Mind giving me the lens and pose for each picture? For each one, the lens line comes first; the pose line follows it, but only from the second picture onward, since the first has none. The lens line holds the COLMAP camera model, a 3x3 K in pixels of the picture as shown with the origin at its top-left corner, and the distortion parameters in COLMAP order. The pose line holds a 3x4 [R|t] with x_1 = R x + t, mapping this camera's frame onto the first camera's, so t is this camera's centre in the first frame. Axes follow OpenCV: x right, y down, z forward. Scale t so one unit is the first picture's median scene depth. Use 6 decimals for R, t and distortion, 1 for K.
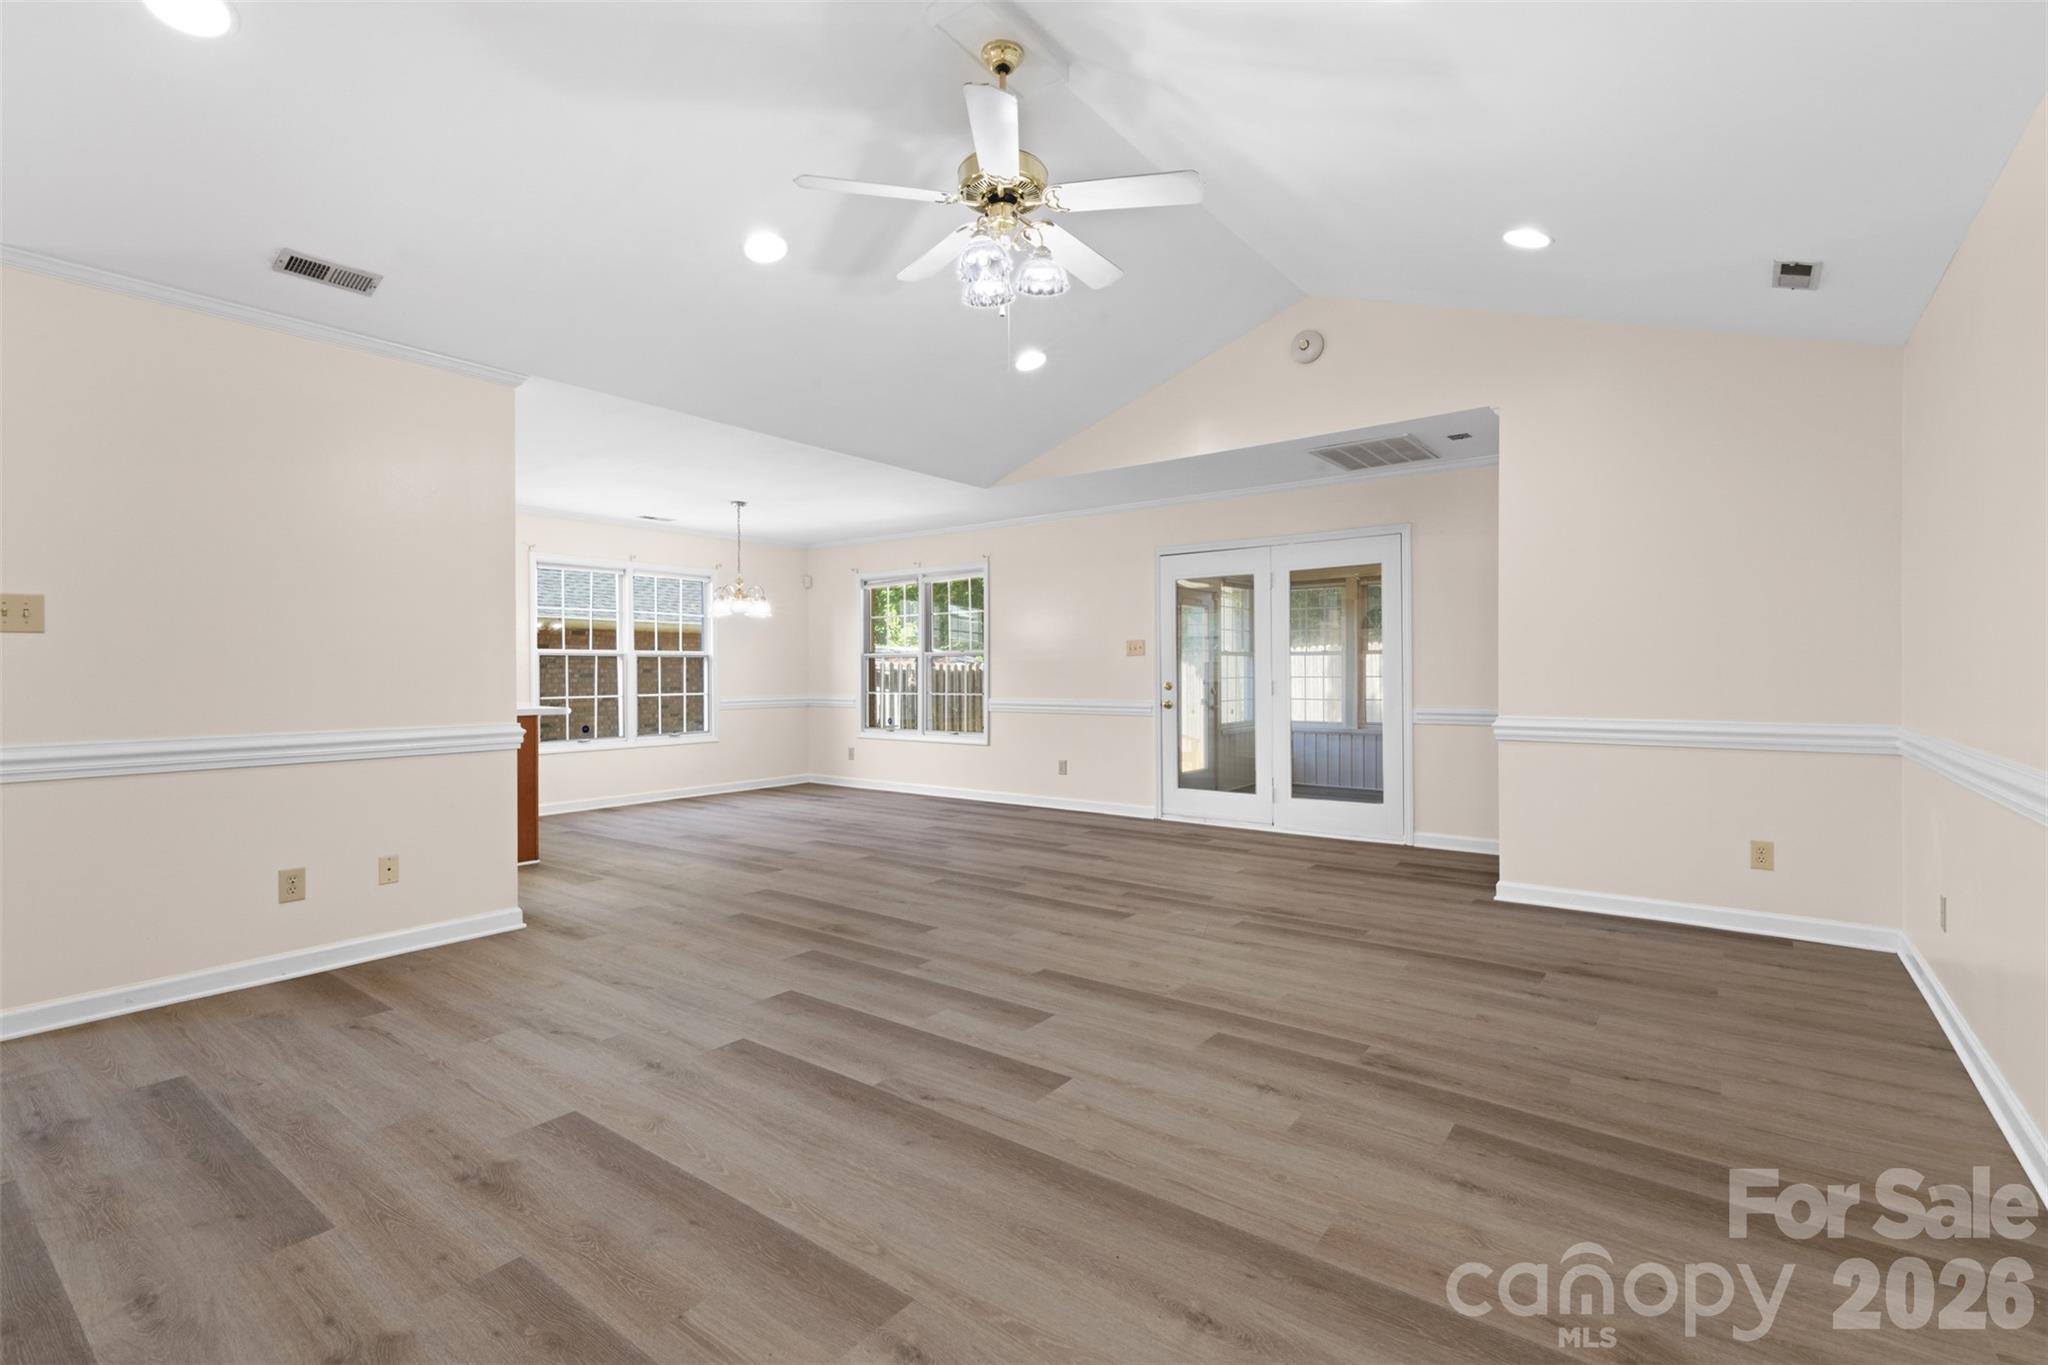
lens RADIAL K [[925.6, 0, 1044.1], [0, 925.6, 671.2], [0, 0, 1]] dist [0.007886, 0.000339]
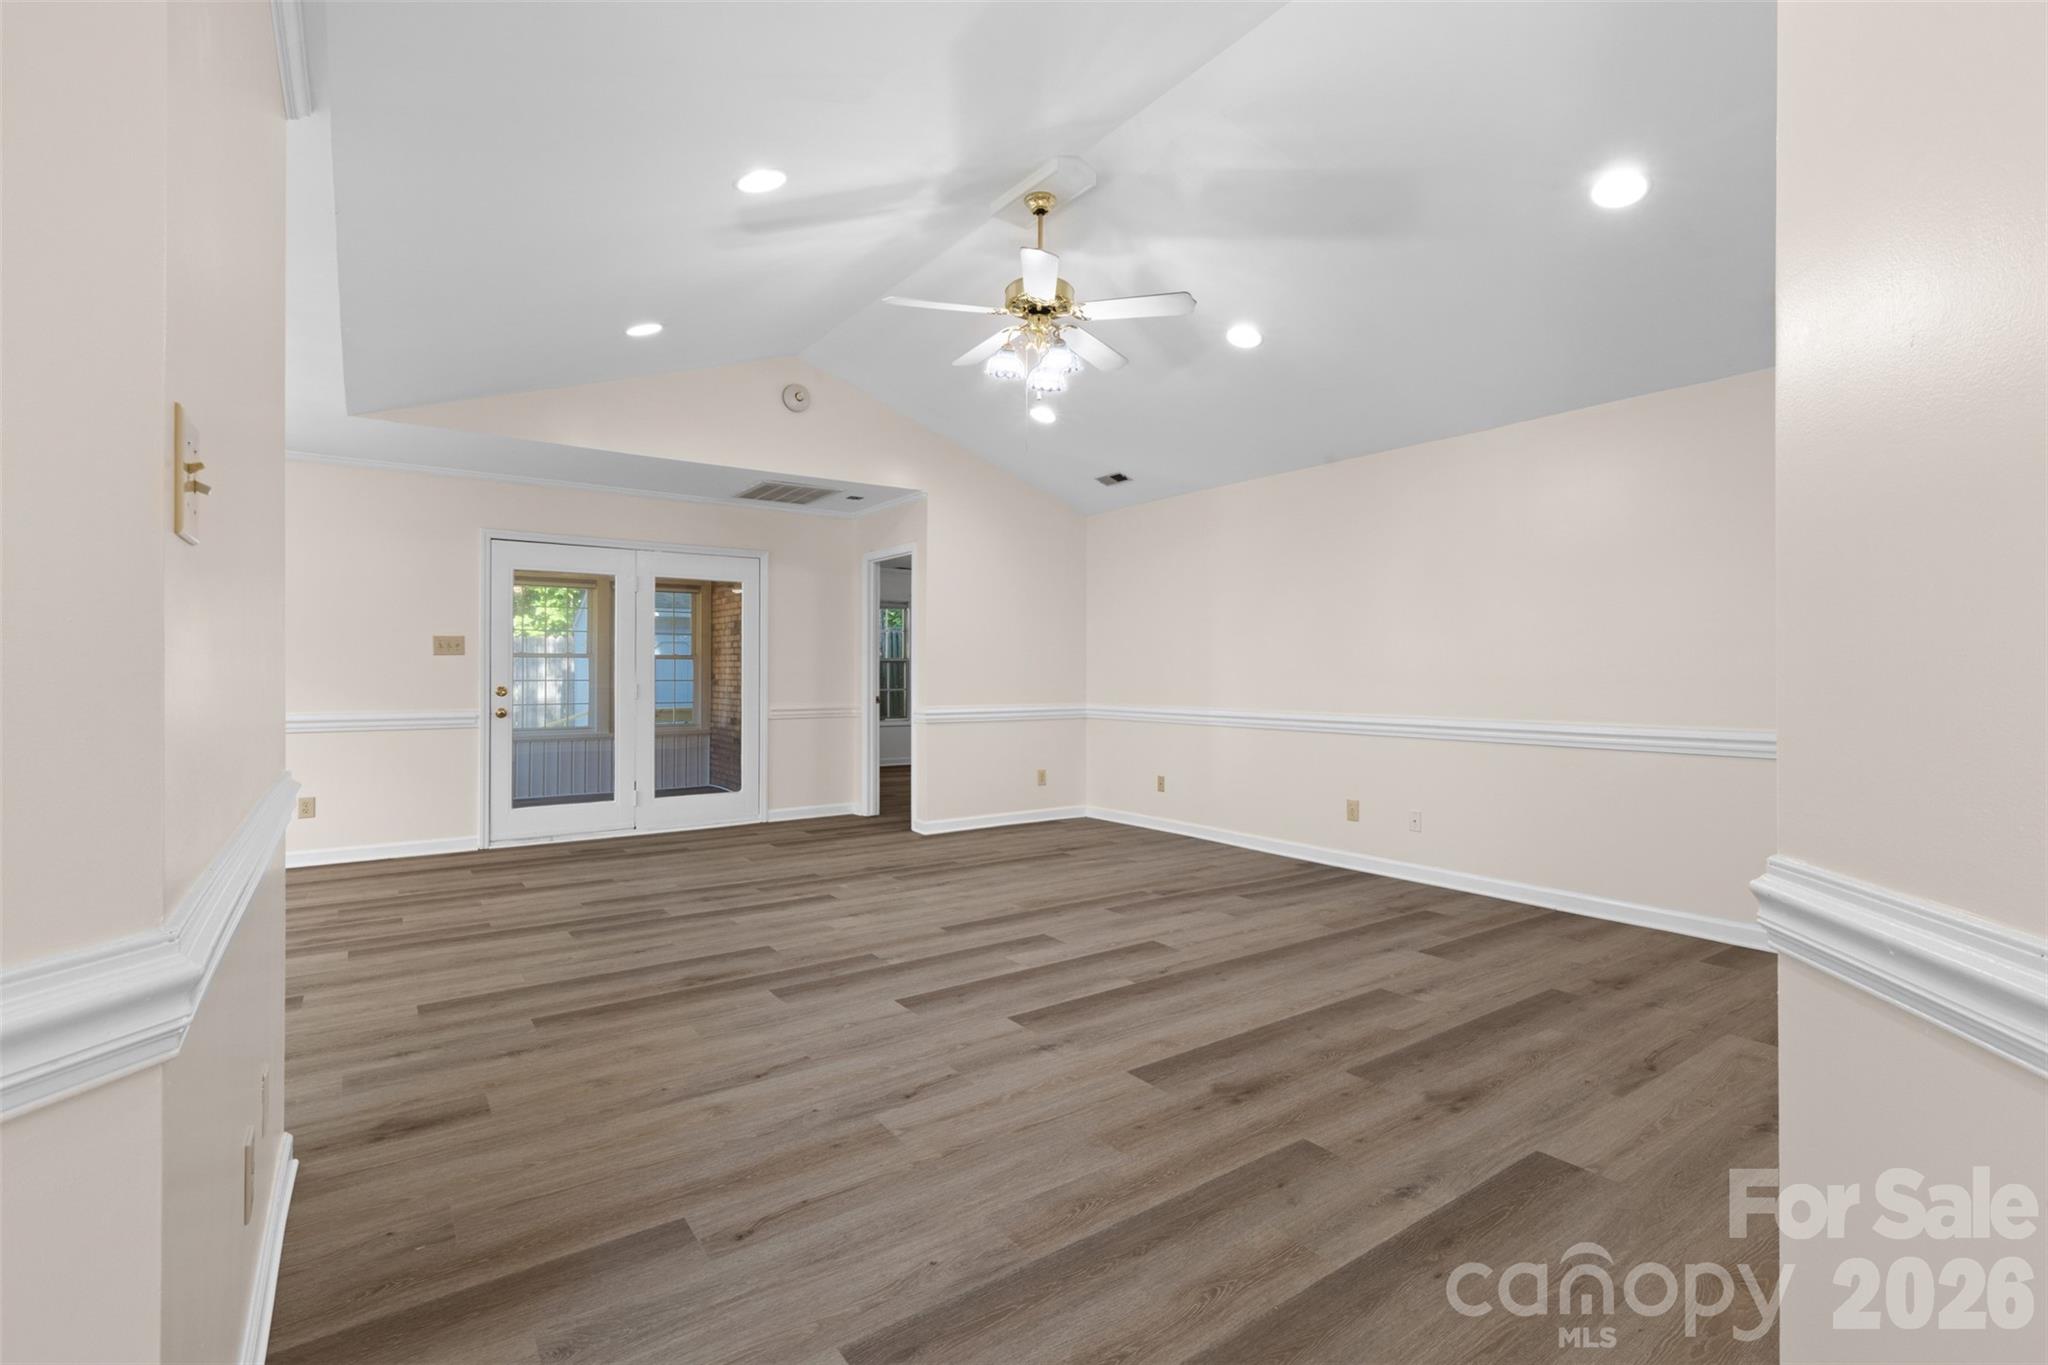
lens RADIAL K [[925.6, 0, 1043.2], [0, 925.6, 669.4], [0, 0, 1]] dist [0.007886, 0.000339]
pose [[0.299114, 0.009262, 0.954172, -1.042672], [-0.002931, 0.999957, -0.008787, 0.003498], [-0.954213, -0.000168, 0.299129, 0.501988]]
